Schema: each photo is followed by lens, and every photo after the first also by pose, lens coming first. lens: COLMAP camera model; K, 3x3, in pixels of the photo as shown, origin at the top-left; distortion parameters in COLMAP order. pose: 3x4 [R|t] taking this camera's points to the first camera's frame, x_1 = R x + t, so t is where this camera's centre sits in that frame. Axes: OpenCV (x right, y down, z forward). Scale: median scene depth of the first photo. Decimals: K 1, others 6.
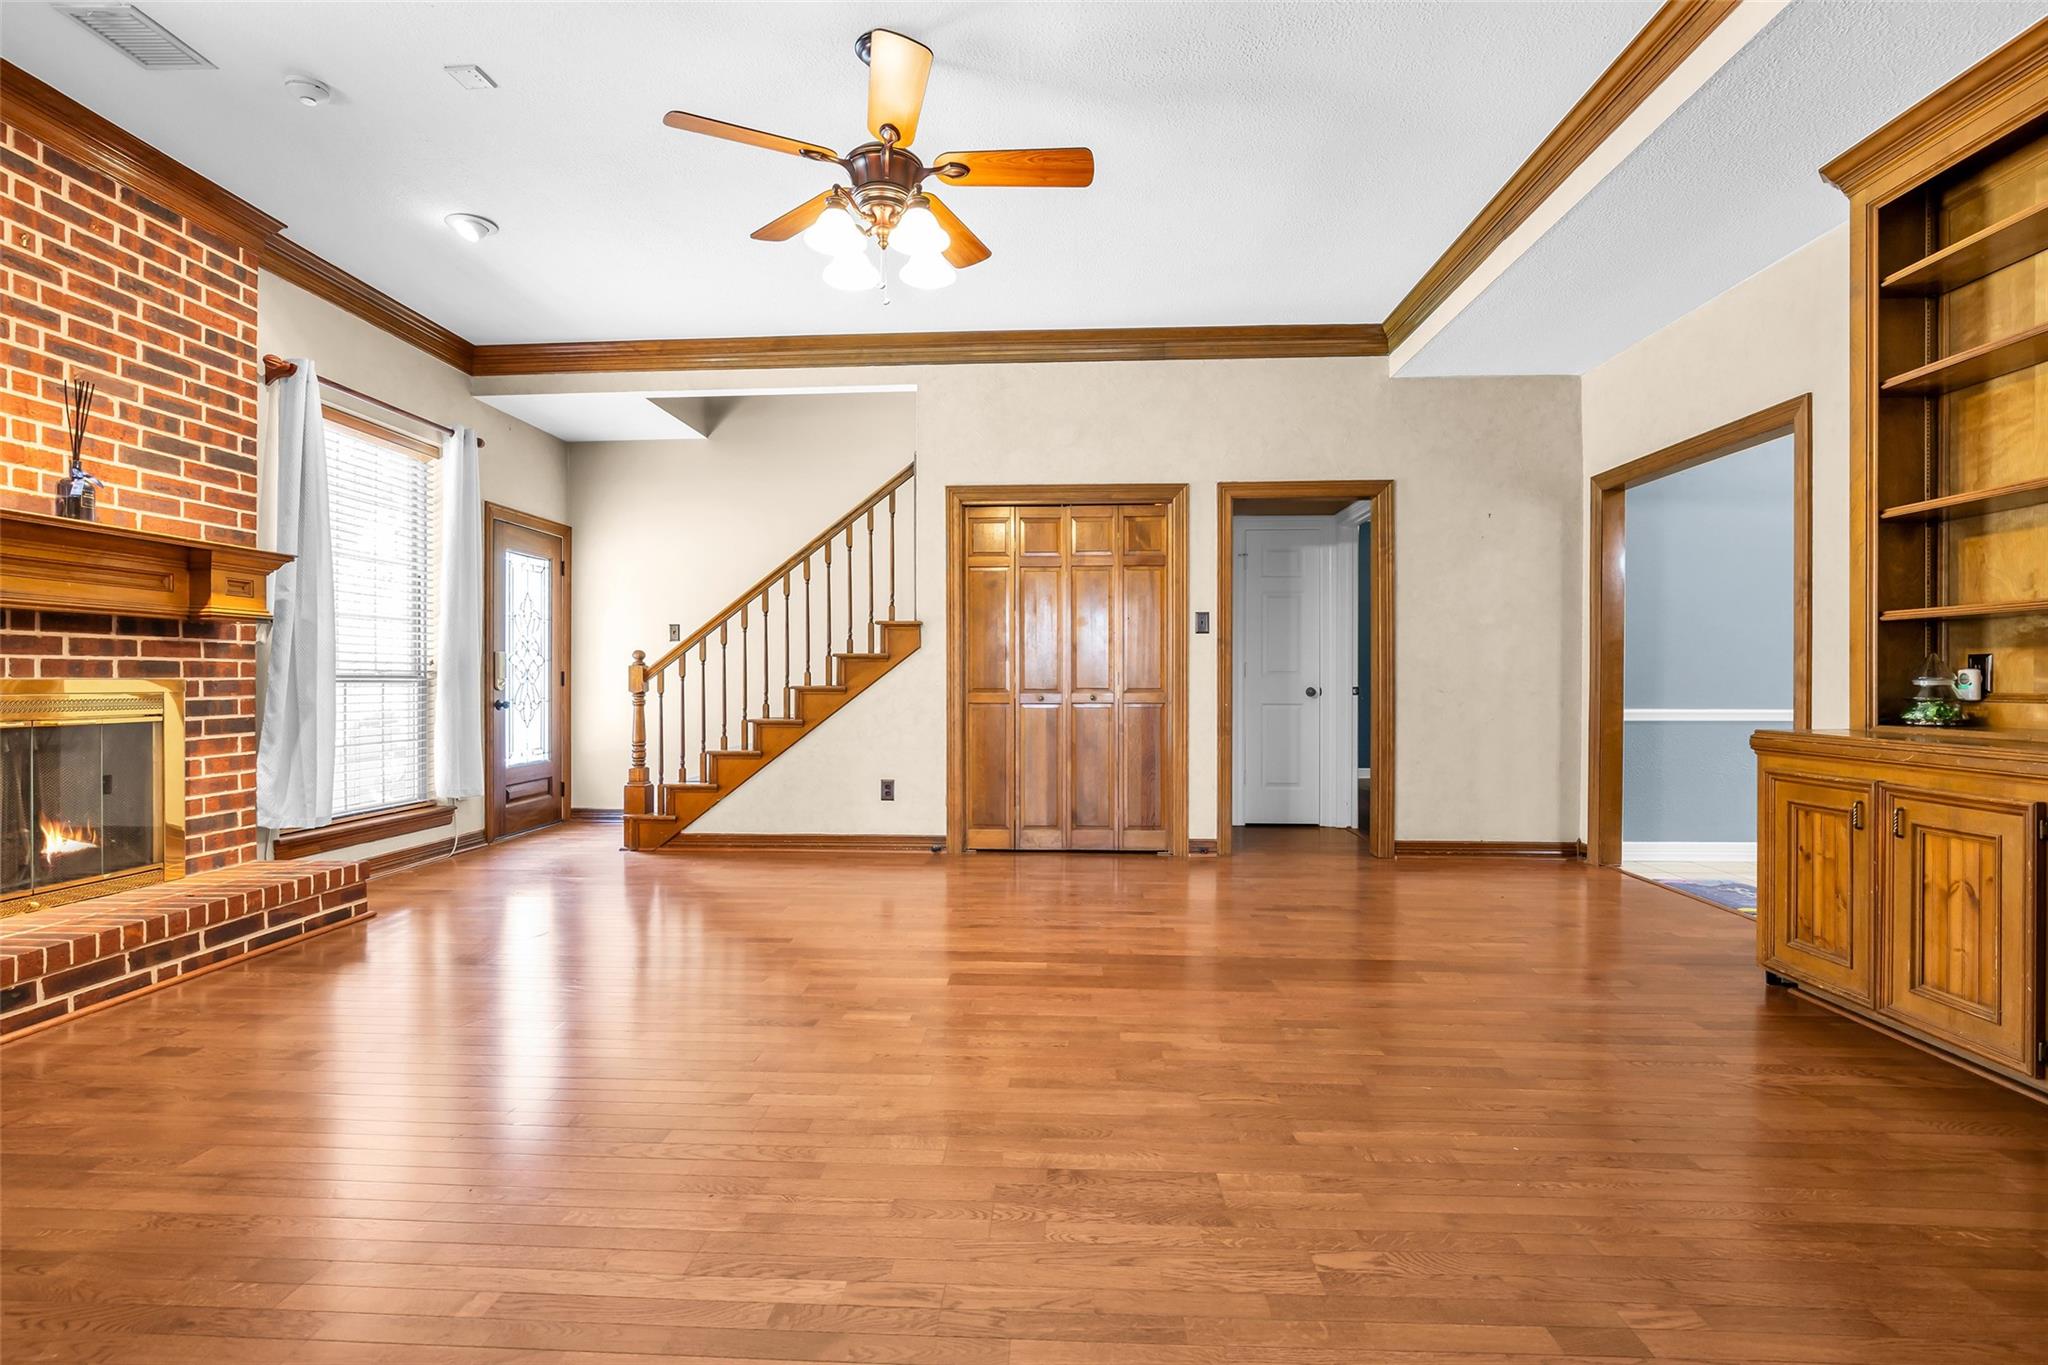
lens RADIAL K [[945.1, 0, 1016.8], [0, 945.1, 680.7], [0, 0, 1]] dist [-0.017057, 0.006763]
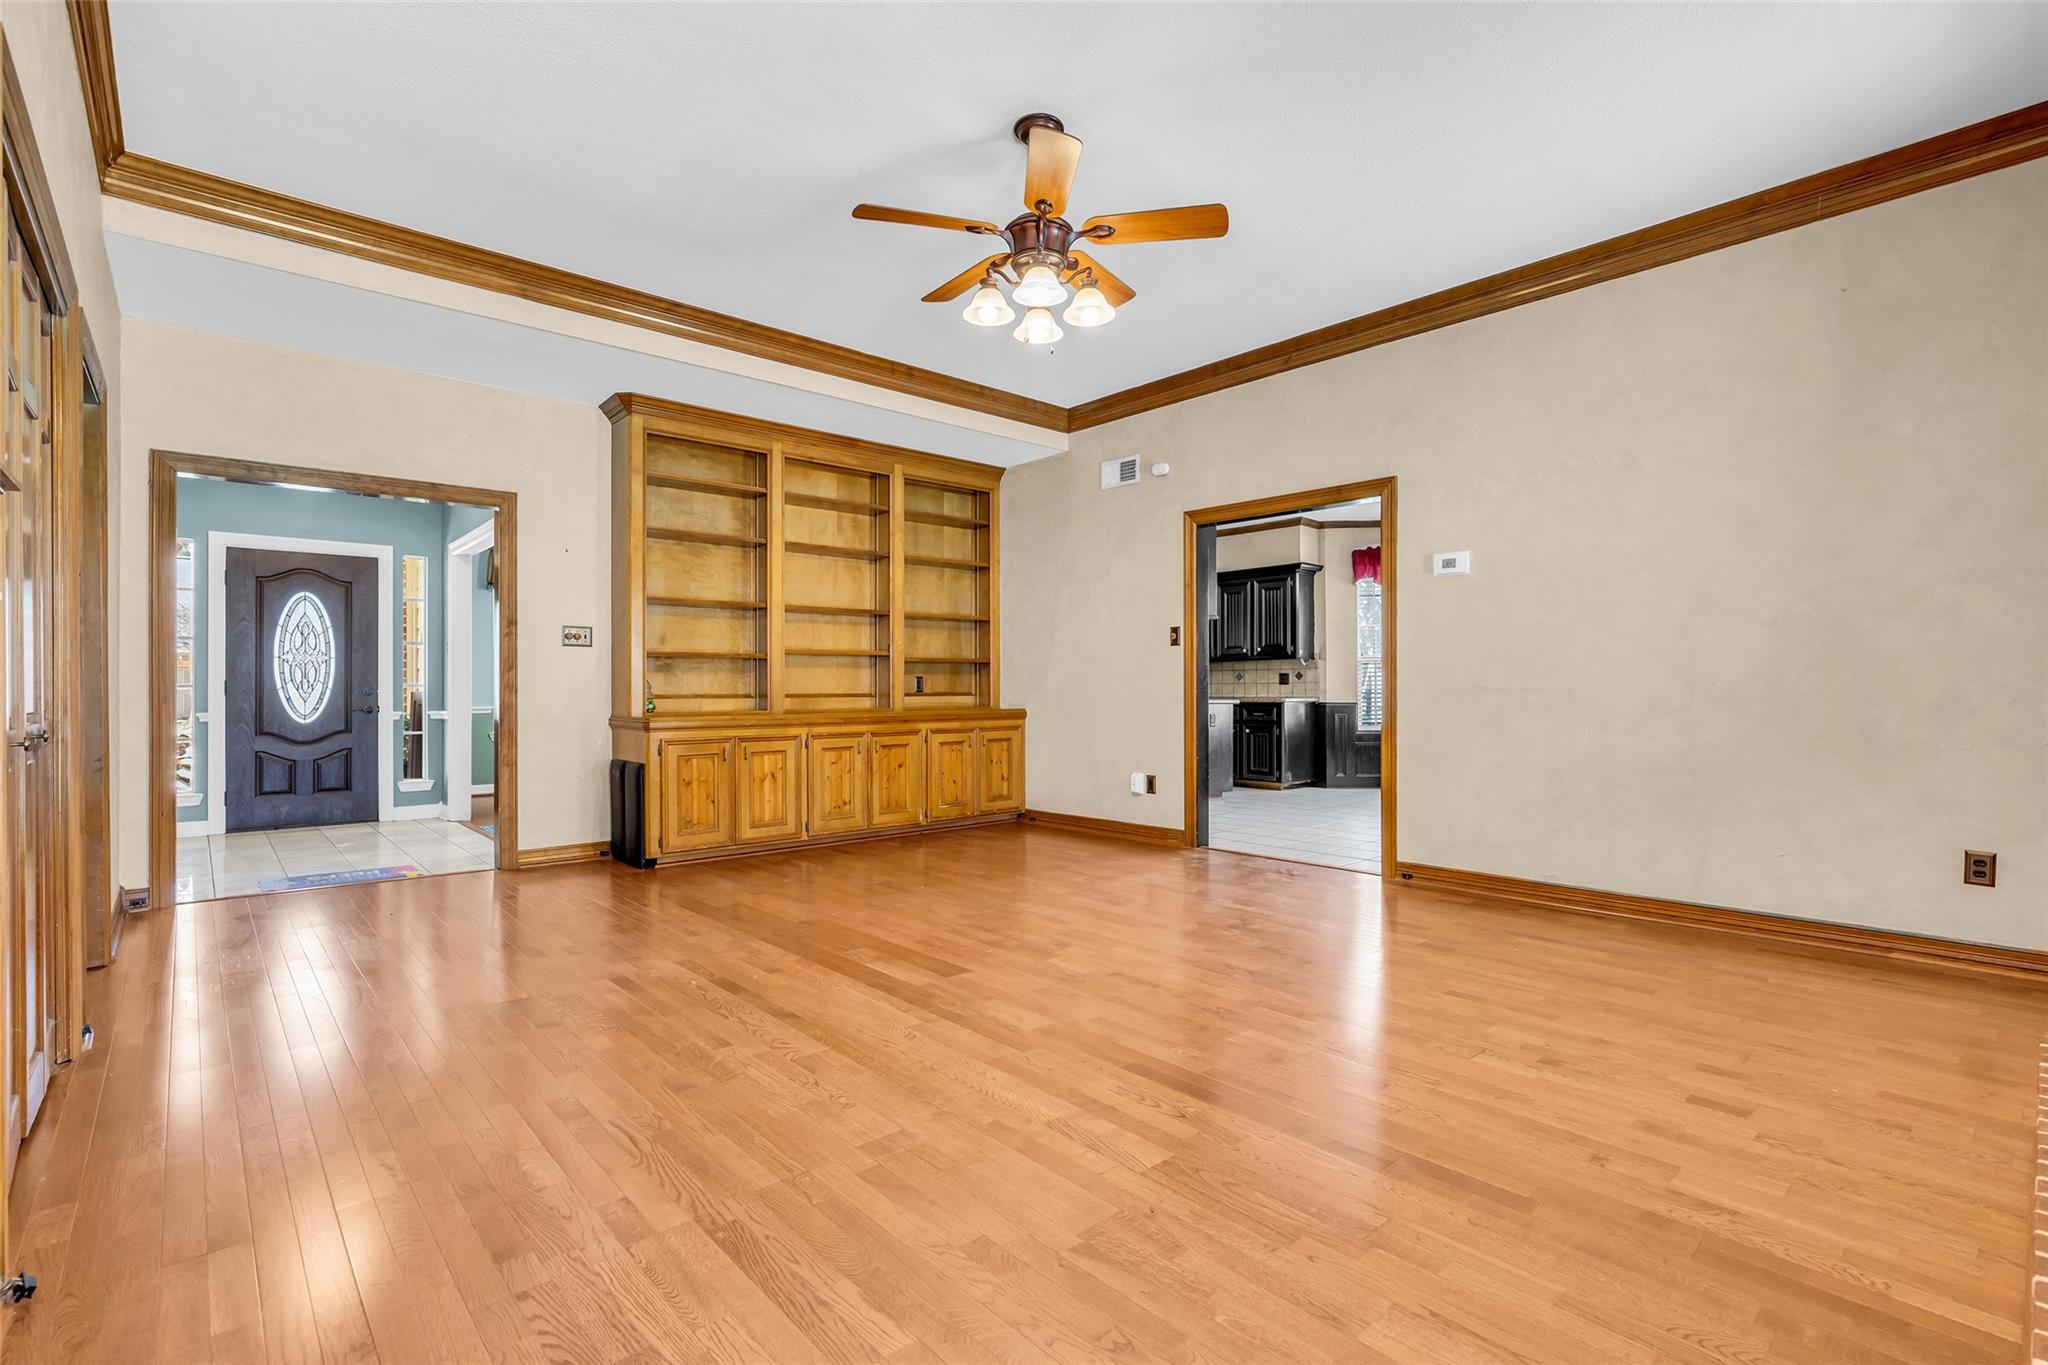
lens RADIAL K [[937.3, 0, 1016.3], [0, 937.3, 694.9], [0, 0, 1]] dist [-0.019321, 0.006800]
pose [[-0.702676, -0.006117, 0.711483, -0.715583], [0.003153, 0.999926, 0.011710, -0.005379], [-0.711503, 0.010471, -0.702605, 1.413248]]
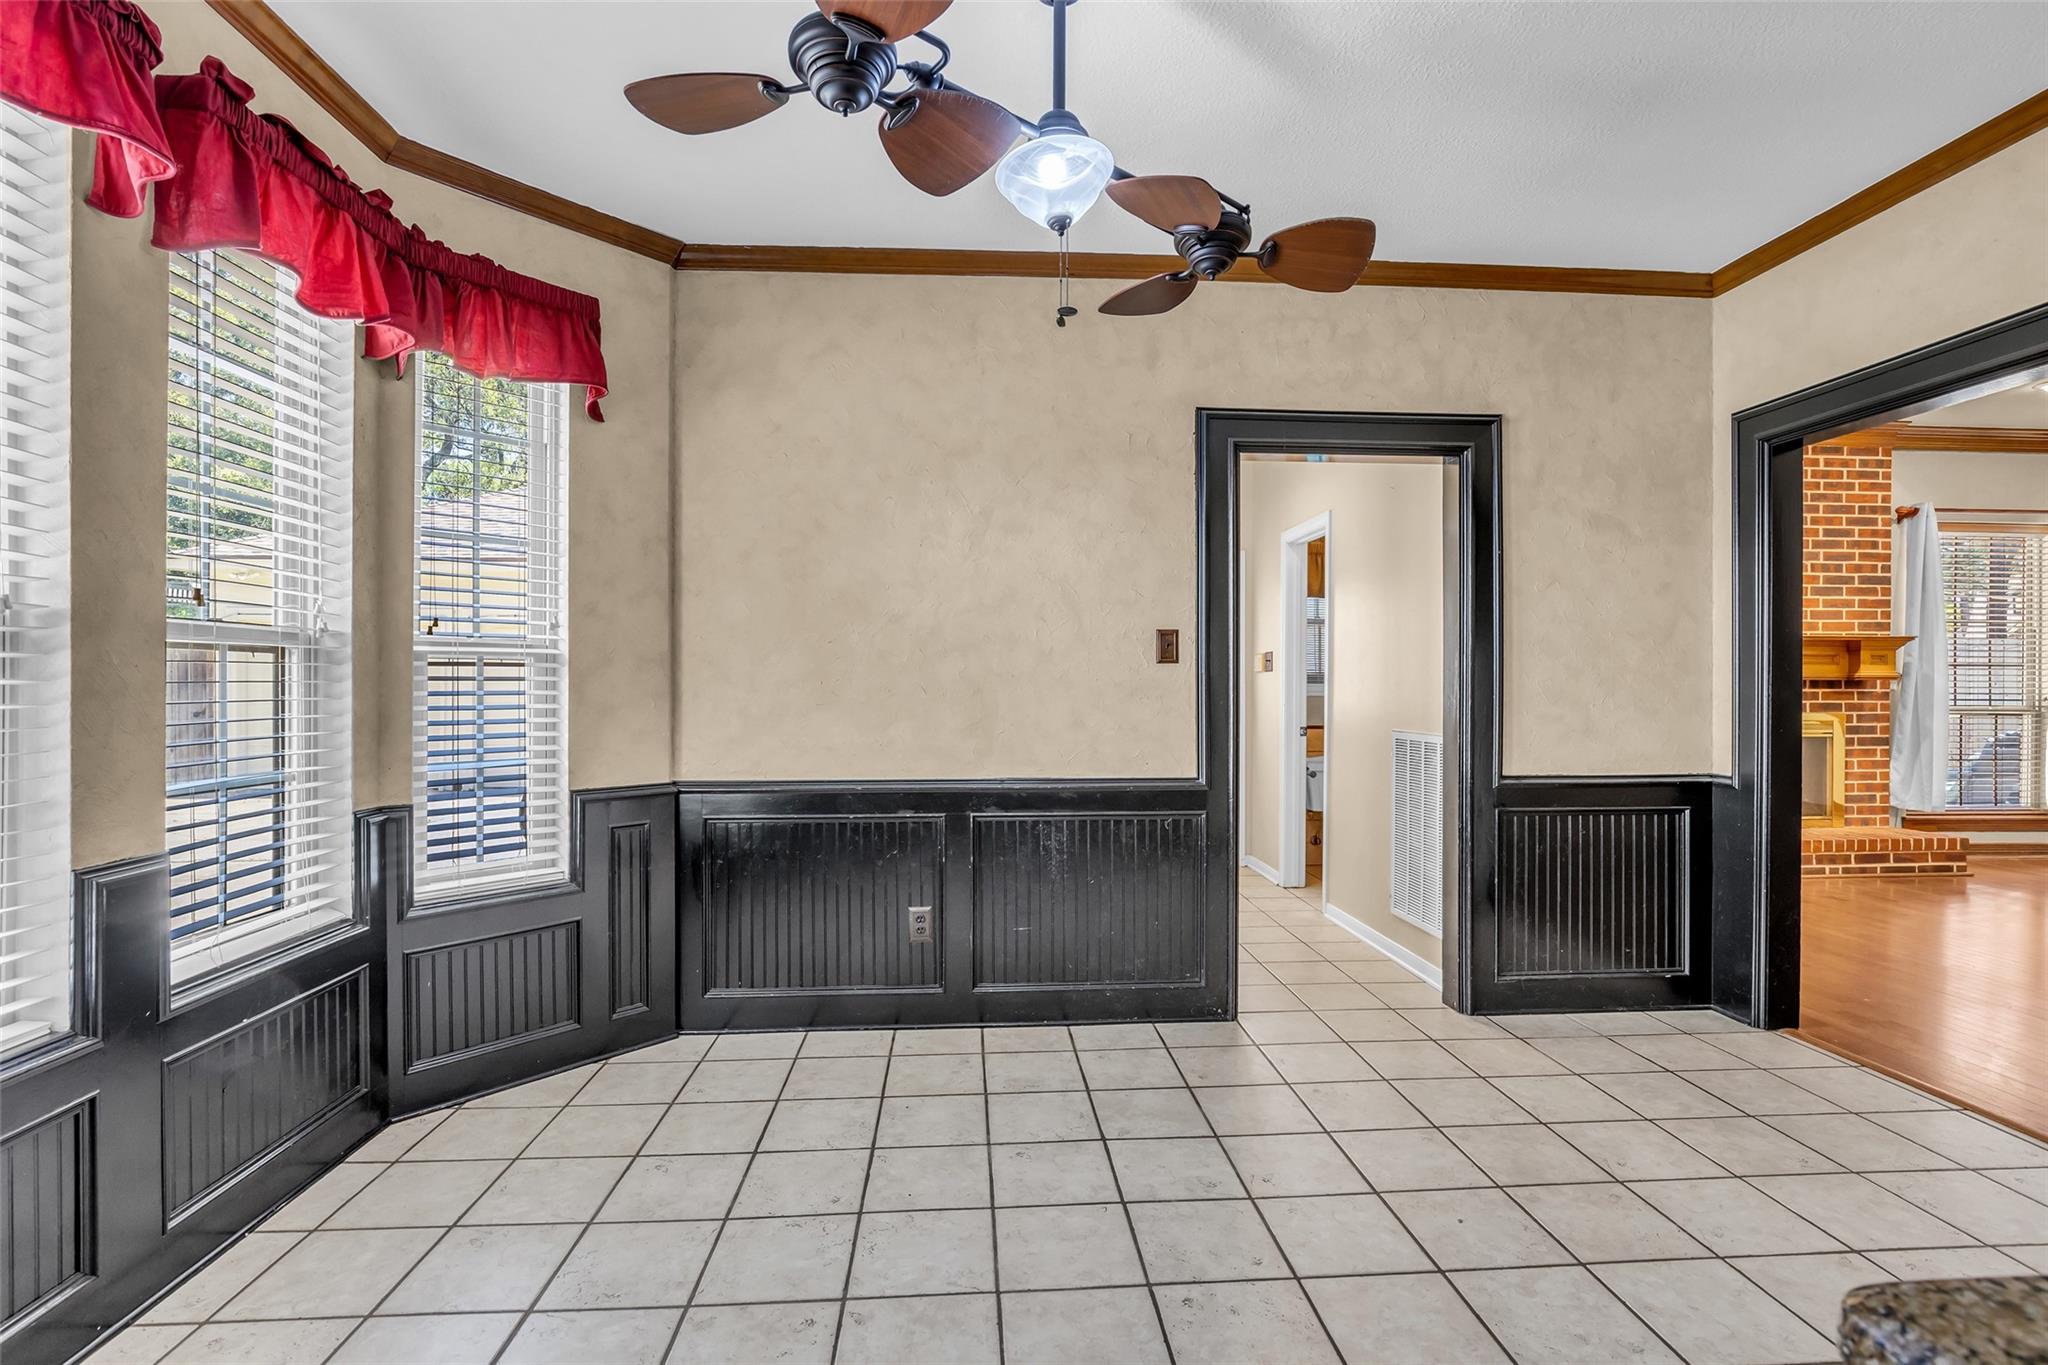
lens RADIAL K [[927.6, 0, 1012.3], [0, 927.6, 685.2], [0, 0, 1]] dist [-0.013022, 0.001097]
pose [[0.106087, 0.003115, -0.994352, 0.622785], [-0.004508, 0.999986, 0.002652, -0.049522], [0.994347, 0.004202, 0.106100, -0.696802]]
